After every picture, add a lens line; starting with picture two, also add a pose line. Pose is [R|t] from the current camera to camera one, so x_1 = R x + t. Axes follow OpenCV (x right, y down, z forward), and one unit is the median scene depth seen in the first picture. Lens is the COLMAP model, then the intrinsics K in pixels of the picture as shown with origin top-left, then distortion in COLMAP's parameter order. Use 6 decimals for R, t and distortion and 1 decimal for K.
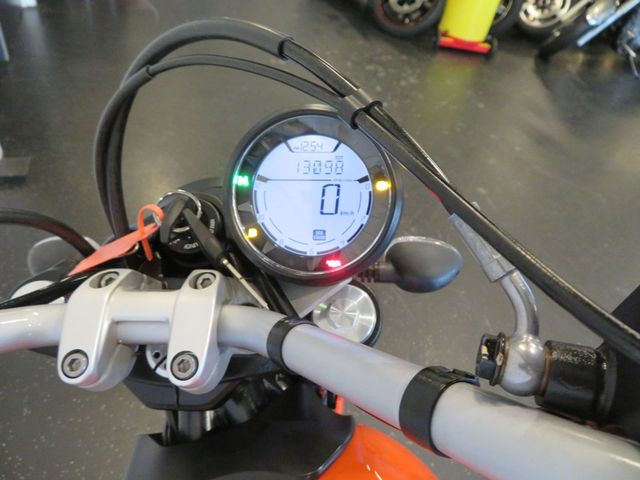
lens RADIAL K [[454.7, 0, 320.0], [0, 454.7, 240.0], [0, 0, 1]] dist [-0.006922, 0.000010]
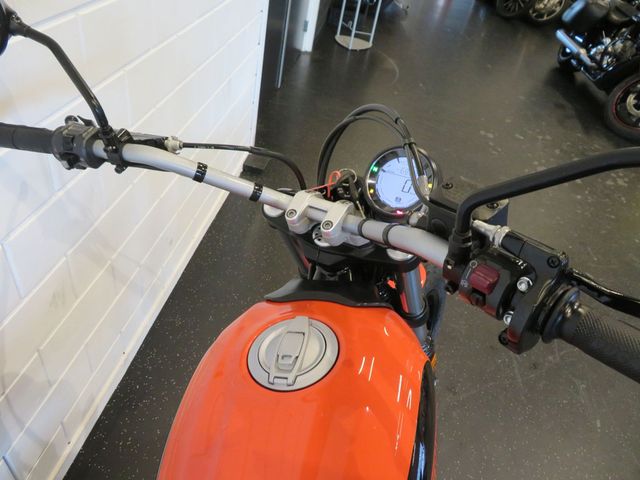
lens RADIAL K [[454.7, 0, 320.0], [0, 454.7, 240.0], [0, 0, 1]] dist [-0.006922, 0.000010]
pose [[0.873339, 0.307300, -0.377948, 0.577122], [-0.349176, 0.935934, -0.045871, 0.416814], [0.339638, 0.172032, 0.924690, -1.201535]]
